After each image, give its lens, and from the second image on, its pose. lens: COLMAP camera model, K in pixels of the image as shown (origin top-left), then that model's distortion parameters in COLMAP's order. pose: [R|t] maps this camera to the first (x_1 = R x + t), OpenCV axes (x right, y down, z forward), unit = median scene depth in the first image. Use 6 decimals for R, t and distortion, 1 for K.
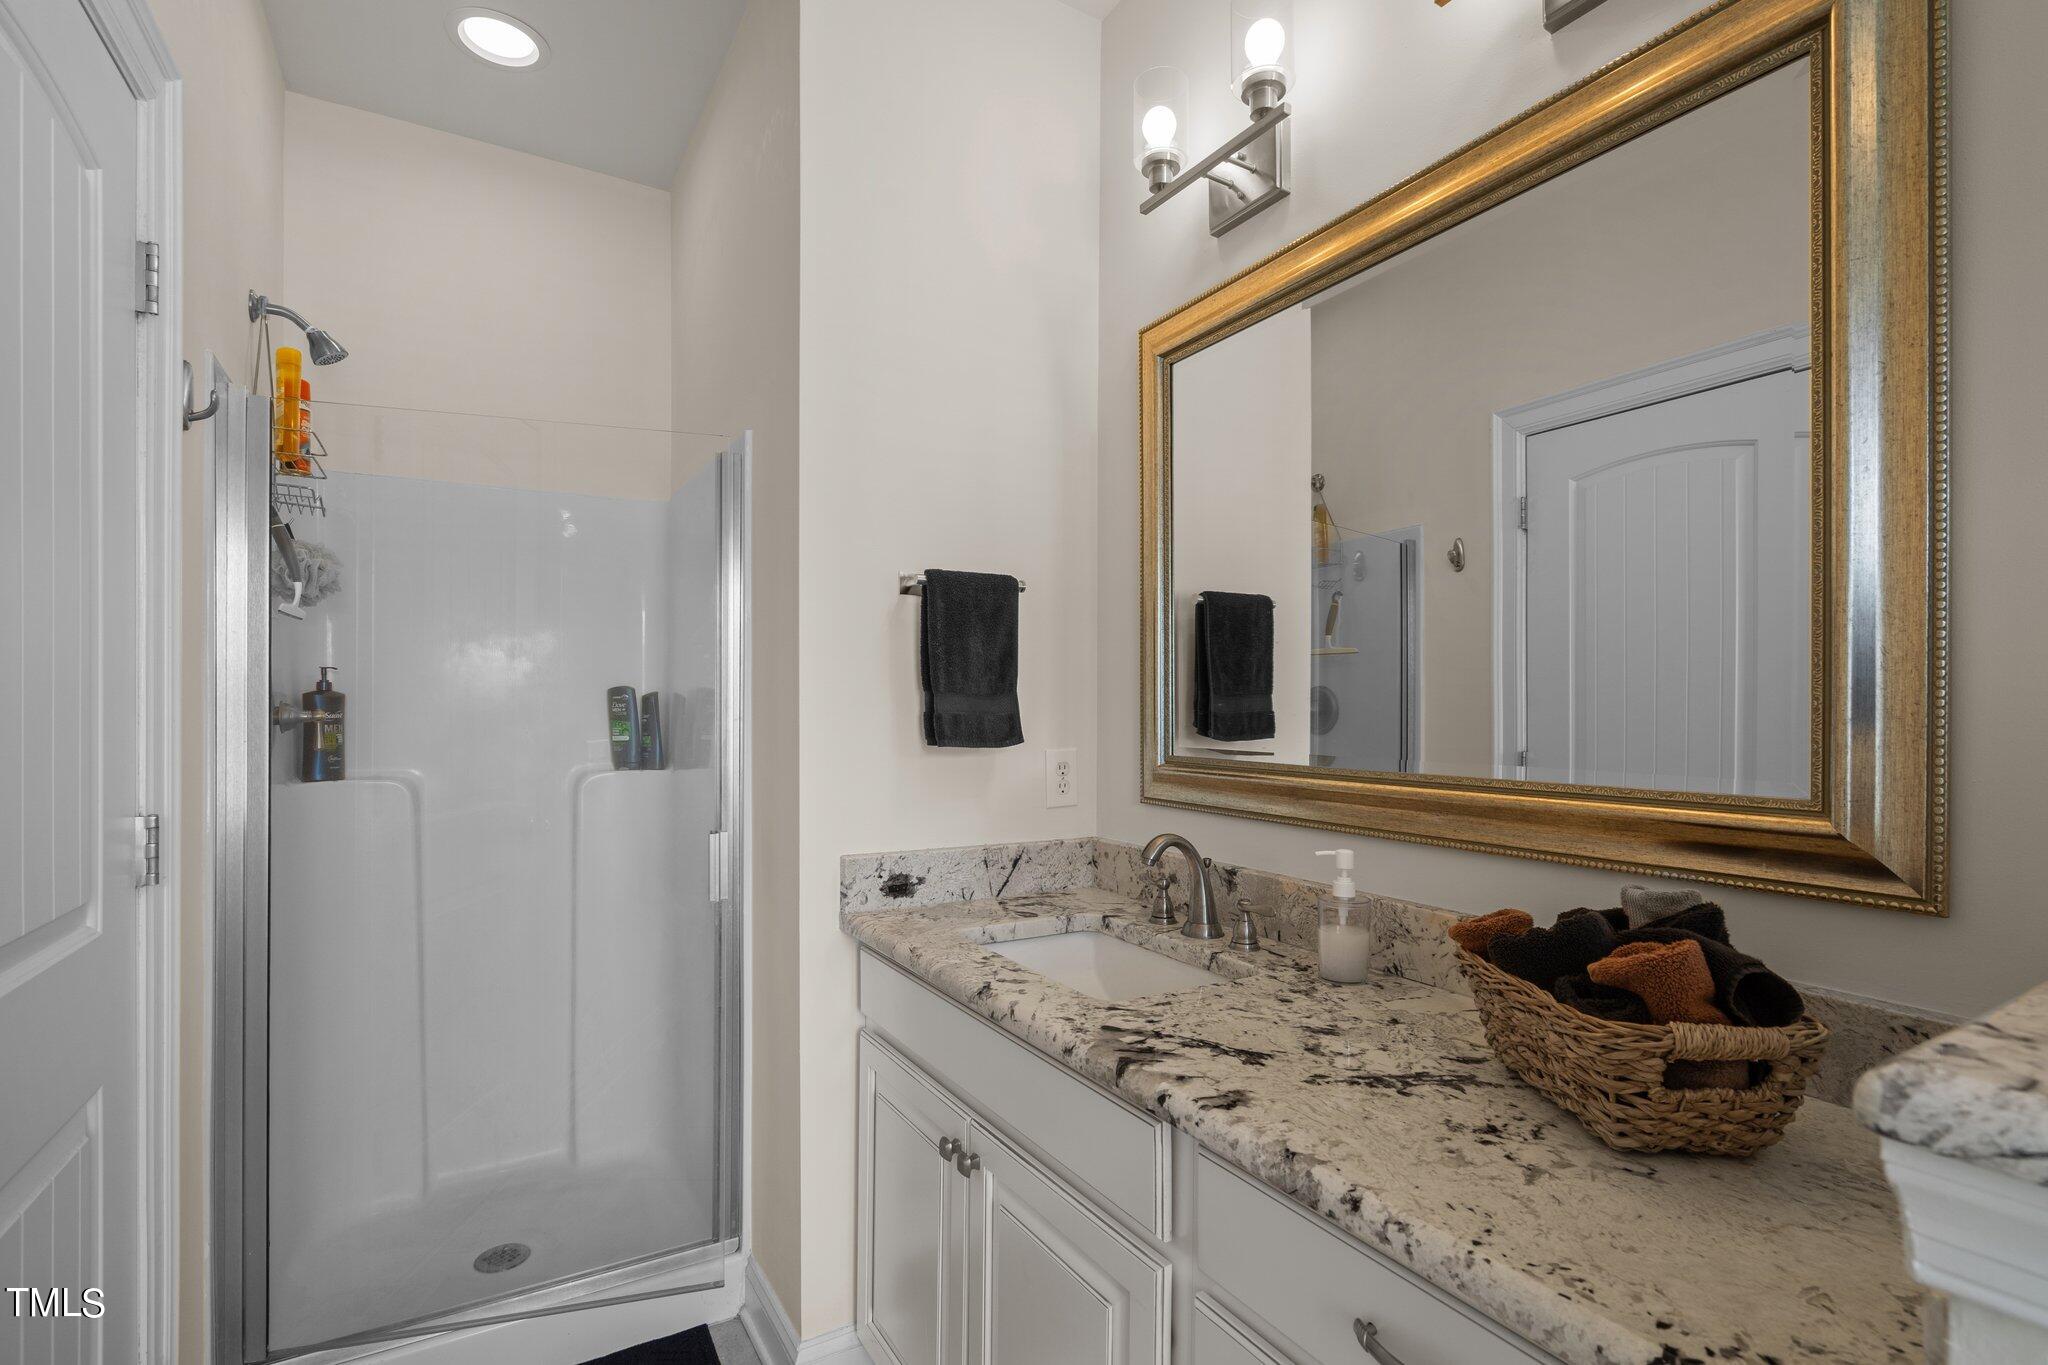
lens RADIAL K [[931.3, 0, 1029.3], [0, 931.3, 688.0], [0, 0, 1]] dist [-0.002084, 0.000184]
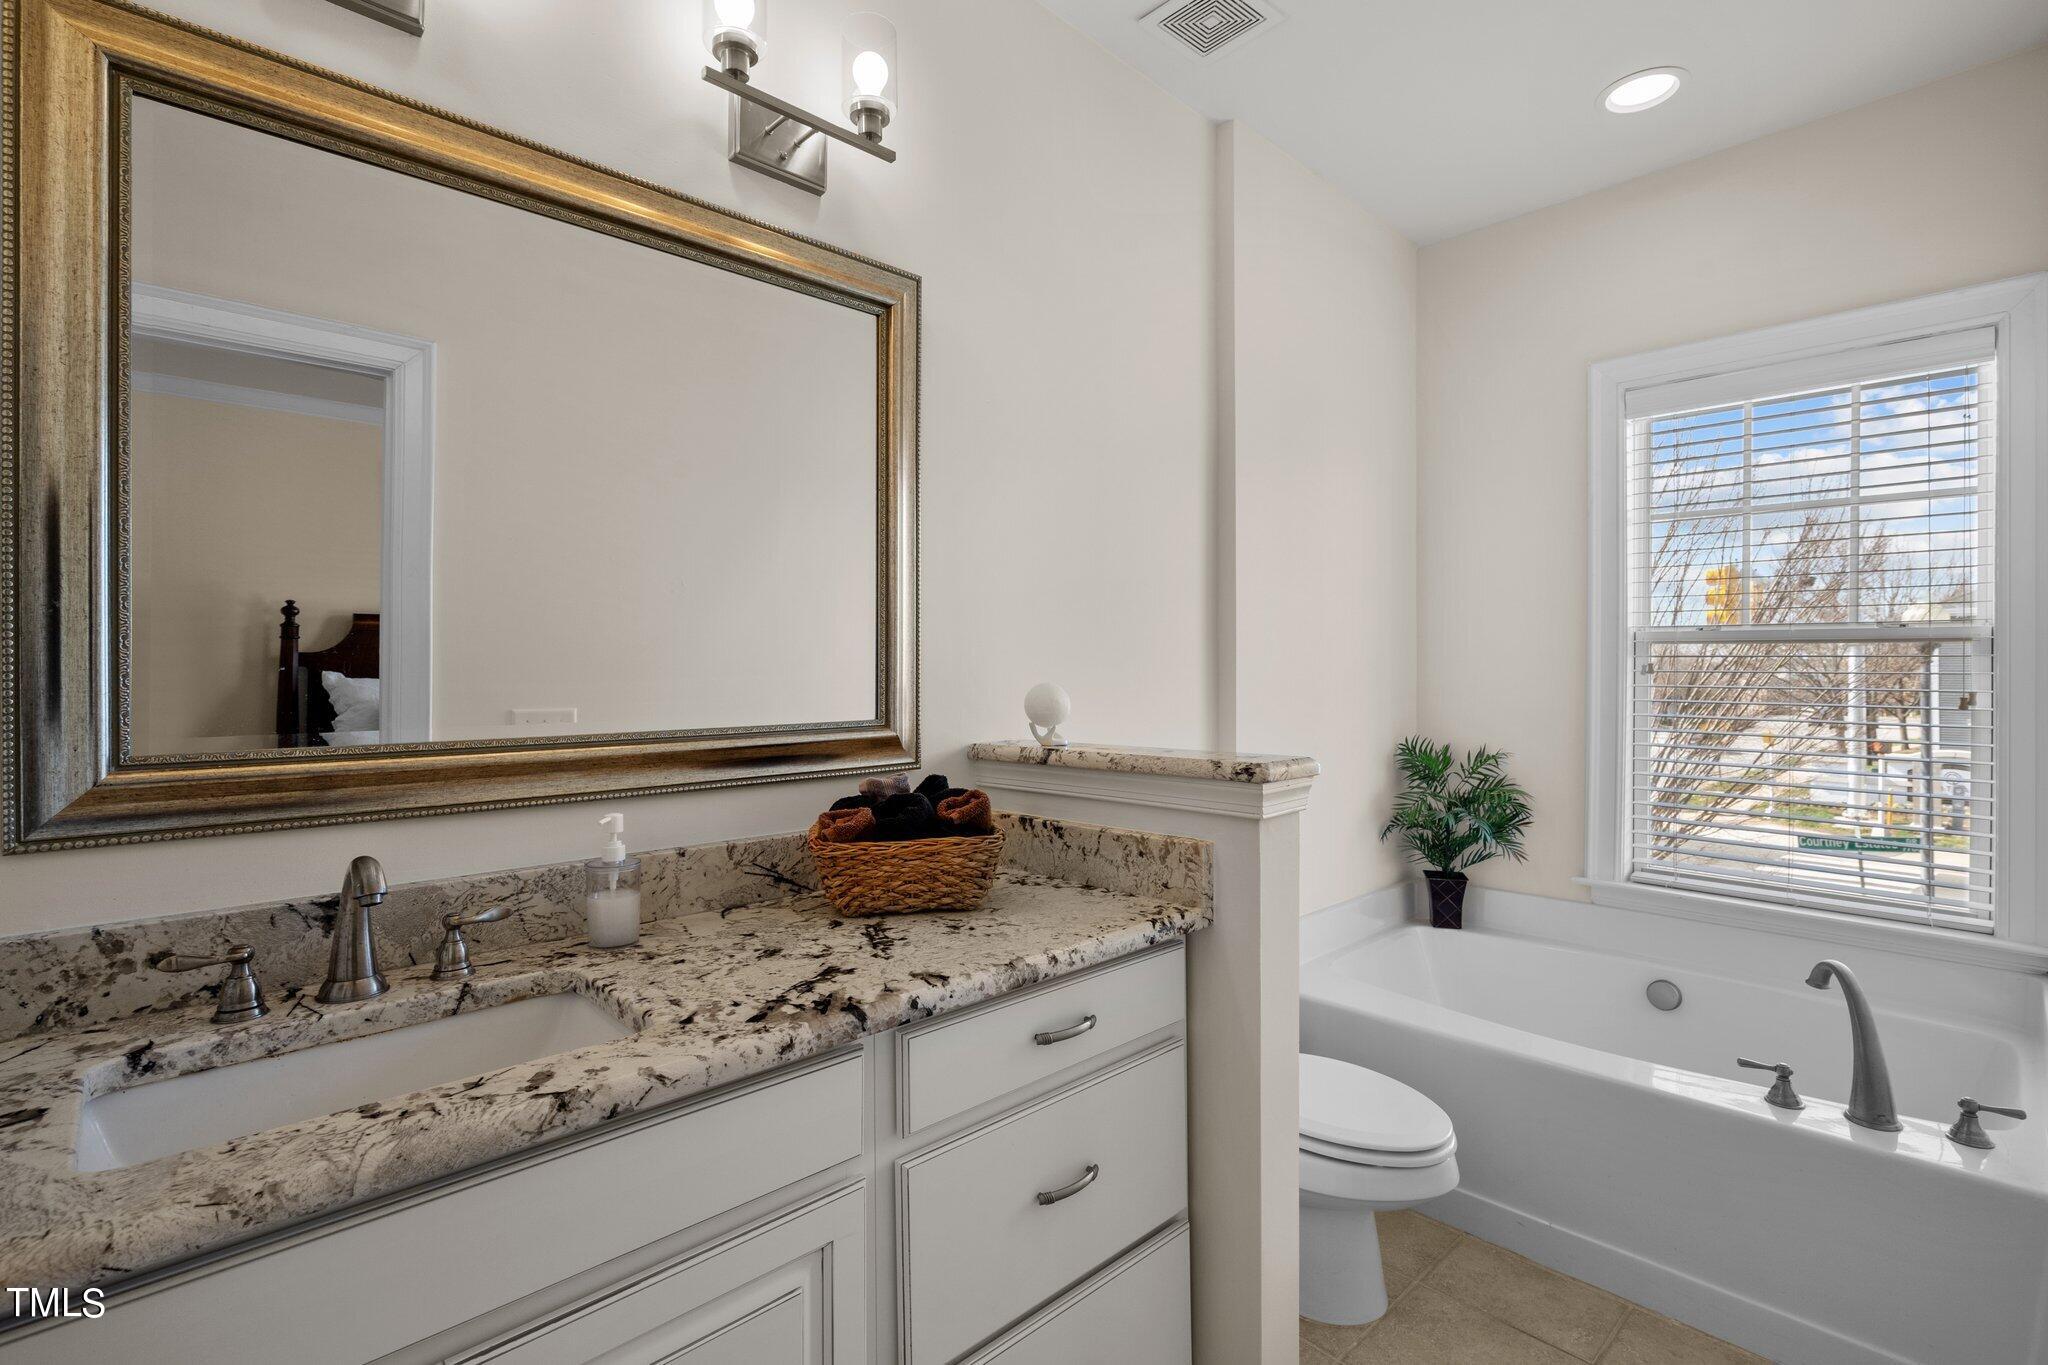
lens RADIAL K [[932.7, 0, 1031.8], [0, 932.7, 681.4], [0, 0, 1]] dist [-0.001769, 0.000922]
pose [[-0.206132, -0.015699, 0.978398, -0.864657], [-0.016173, 0.999789, 0.012635, 0.016608], [-0.978391, -0.013219, -0.206342, 0.928855]]
